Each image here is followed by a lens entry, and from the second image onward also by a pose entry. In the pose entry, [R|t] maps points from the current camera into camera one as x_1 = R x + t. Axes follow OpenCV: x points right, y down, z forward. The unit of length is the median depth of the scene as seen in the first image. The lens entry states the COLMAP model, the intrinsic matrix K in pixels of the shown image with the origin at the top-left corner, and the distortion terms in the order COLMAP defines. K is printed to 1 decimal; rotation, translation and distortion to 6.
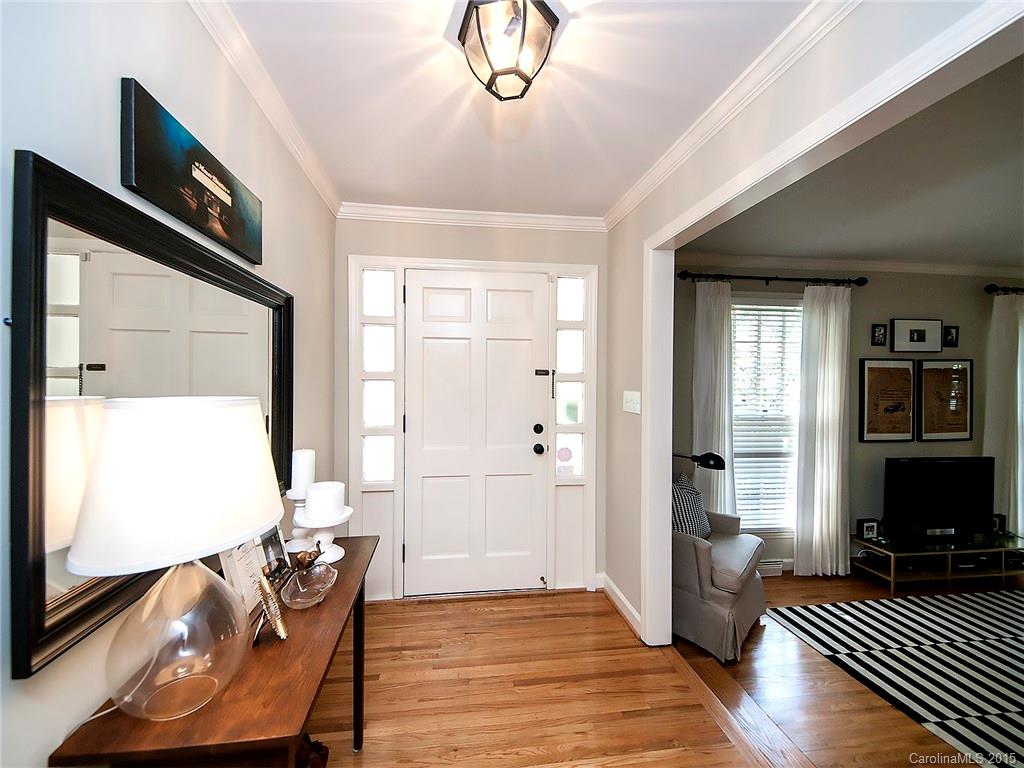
lens RADIAL K [[416.6, 0, 507.1], [0, 416.6, 385.9], [0, 0, 1]] dist [0.008452, -0.001888]
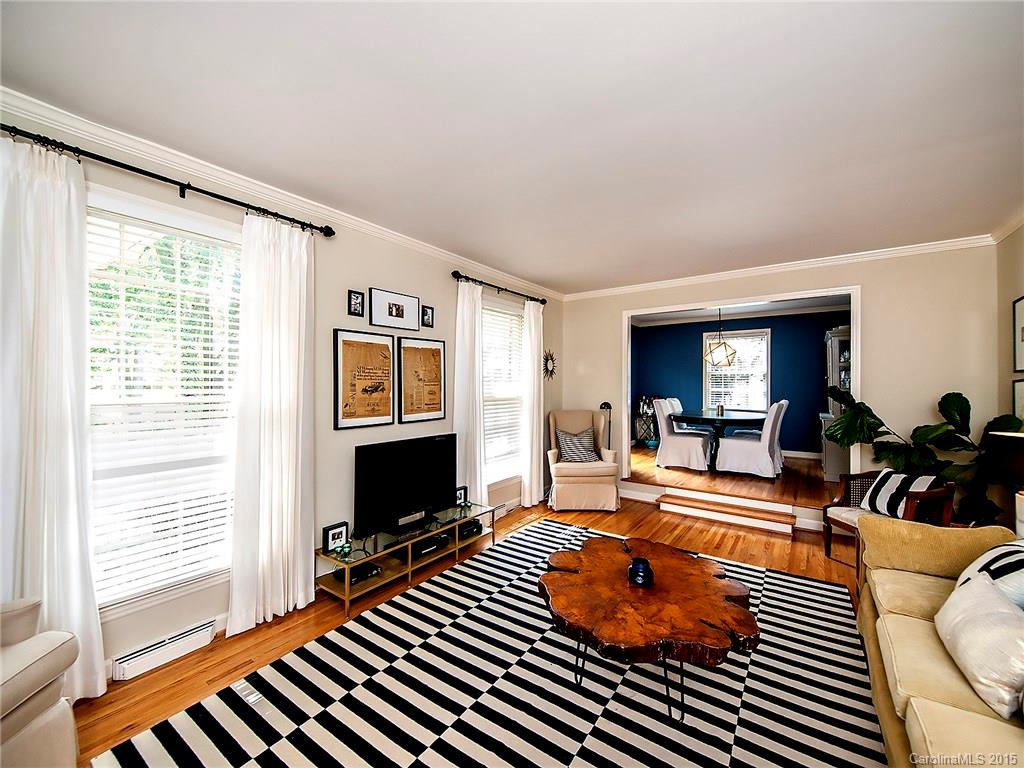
lens RADIAL K [[416.6, 0, 510.8], [0, 416.6, 382.2], [0, 0, 1]] dist [0.008452, -0.001888]
pose [[0.673829, -0.001122, 0.738886, 0.469778], [0.010901, 0.999905, -0.008423, 0.050455], [-0.738807, 0.013730, 0.673777, 0.191949]]
